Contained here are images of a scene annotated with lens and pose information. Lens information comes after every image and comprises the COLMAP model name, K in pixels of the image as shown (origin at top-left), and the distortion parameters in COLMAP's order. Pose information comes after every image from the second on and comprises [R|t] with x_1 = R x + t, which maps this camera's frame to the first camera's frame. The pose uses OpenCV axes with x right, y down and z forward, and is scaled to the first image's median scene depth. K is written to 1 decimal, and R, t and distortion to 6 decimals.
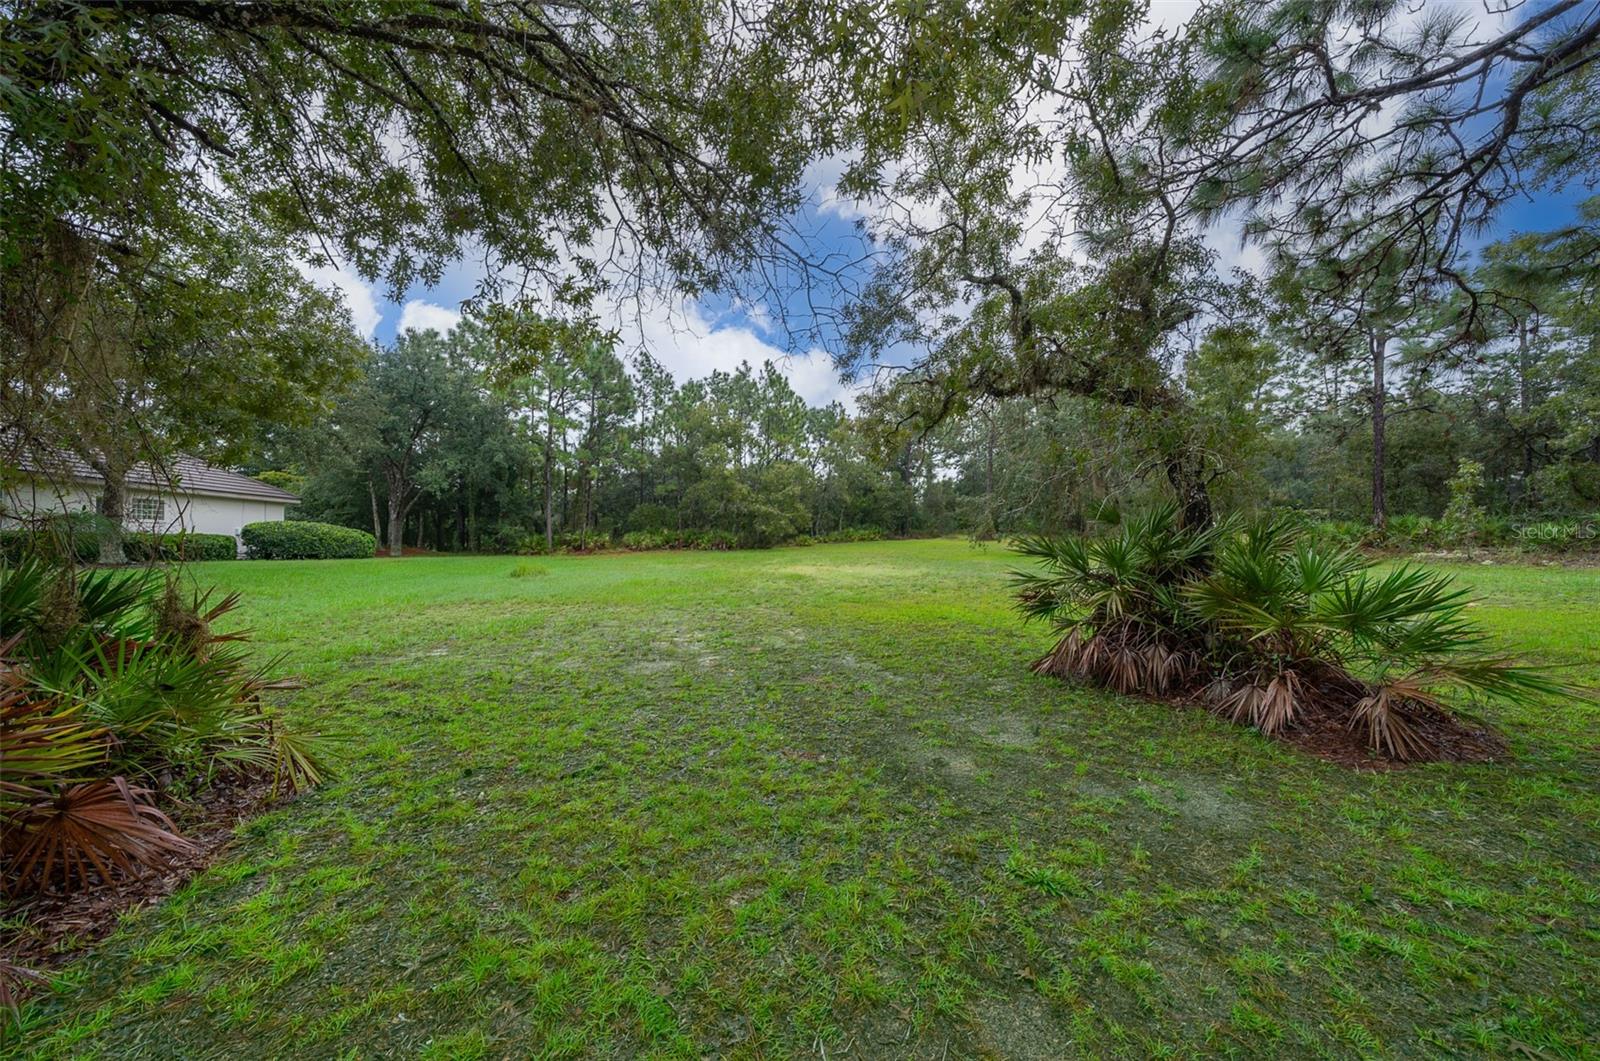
lens RADIAL K [[544.7, 0, 800.0], [0, 544.7, 530.5], [0, 0, 1]] dist [-0.000367, -0.000003]
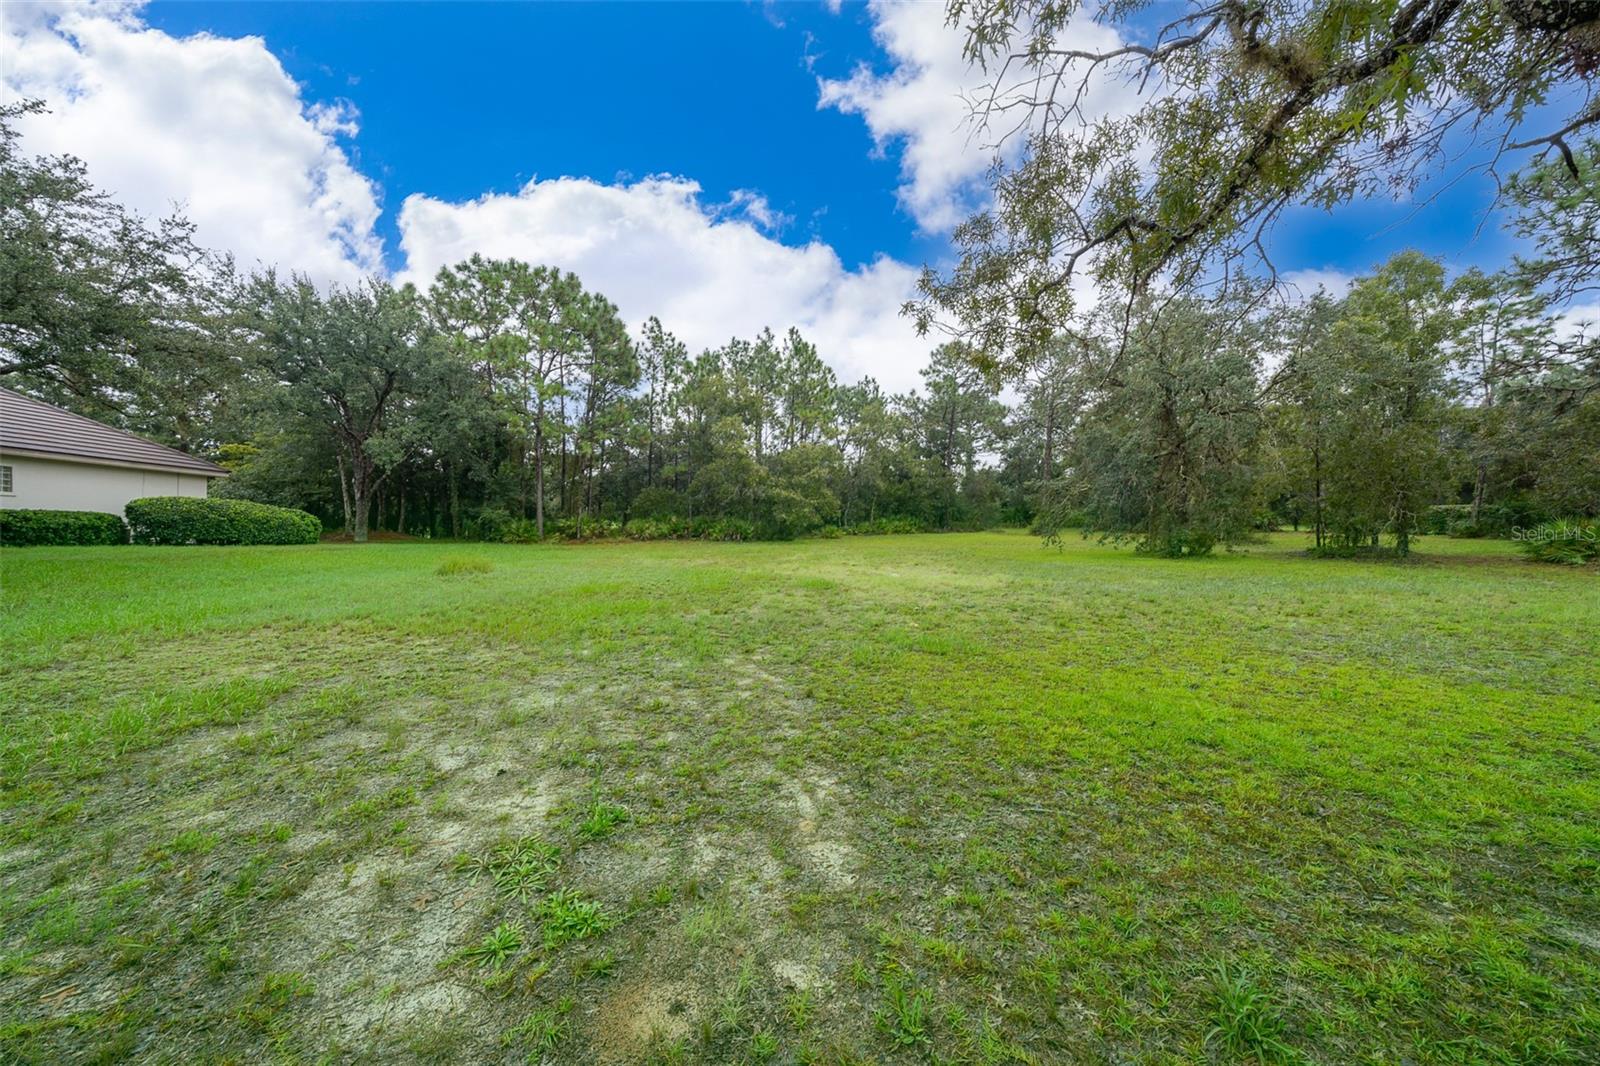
lens RADIAL K [[544.7, 0, 800.0], [0, 544.7, 533.0], [0, 0, 1]] dist [-0.000367, -0.000003]
pose [[0.998766, 0.017134, -0.046621, -0.001082], [-0.016130, 0.999631, 0.021838, 0.001859], [0.046978, -0.021059, 0.998674, 0.117530]]
